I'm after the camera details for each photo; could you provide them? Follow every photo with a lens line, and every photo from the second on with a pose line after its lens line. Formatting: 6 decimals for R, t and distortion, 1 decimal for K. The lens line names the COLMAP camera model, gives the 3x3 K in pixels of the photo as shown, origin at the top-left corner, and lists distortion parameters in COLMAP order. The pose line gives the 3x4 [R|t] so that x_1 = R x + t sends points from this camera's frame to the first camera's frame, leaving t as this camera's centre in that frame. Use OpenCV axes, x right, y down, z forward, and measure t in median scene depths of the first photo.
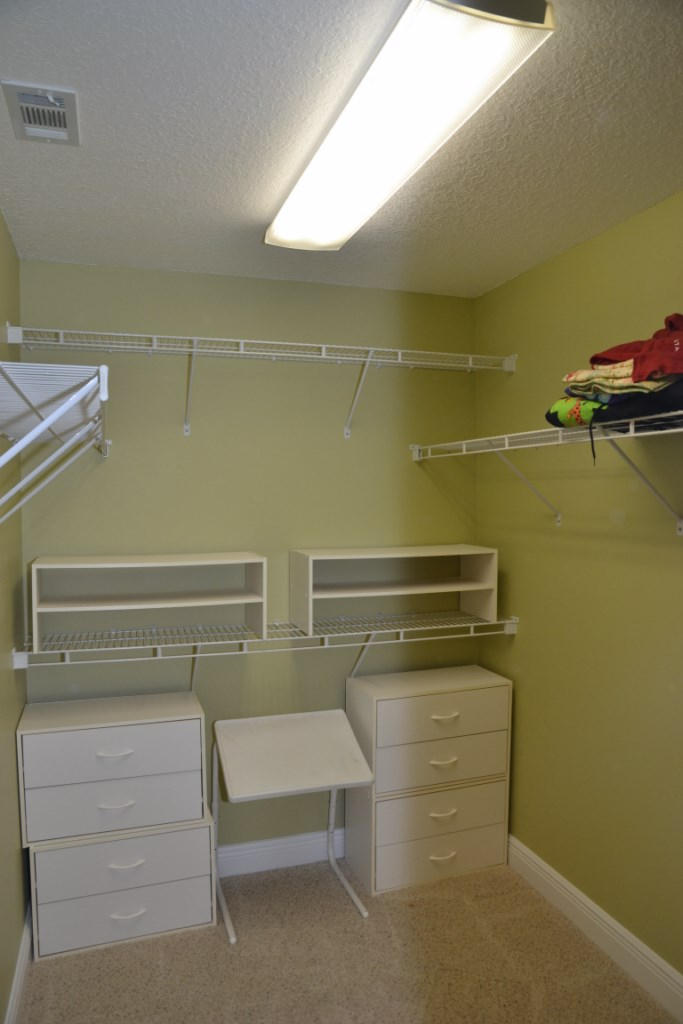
lens RADIAL K [[707.0, 0, 342.1], [0, 707.0, 516.0], [0, 0, 1]] dist [-0.065783, 0.007733]
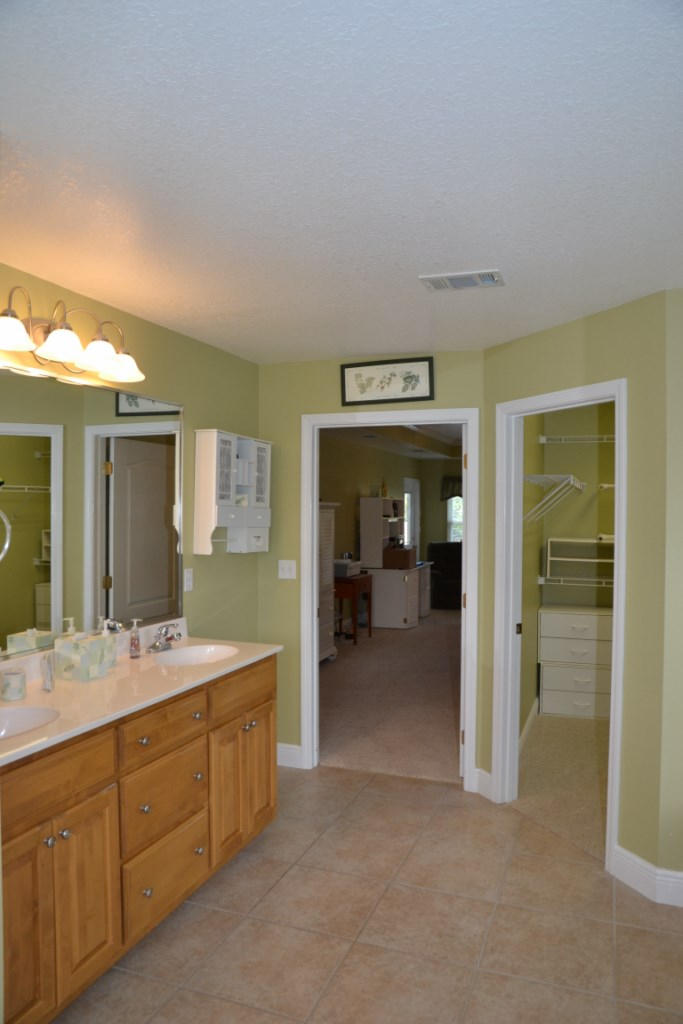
lens RADIAL K [[707.0, 0, 341.9], [0, 707.0, 512.3], [0, 0, 1]] dist [-0.065783, 0.007733]
pose [[0.771929, 0.012576, -0.635584, 0.503492], [-0.037757, 0.998946, -0.026091, 0.067219], [0.634586, 0.044138, 0.771591, -1.224685]]
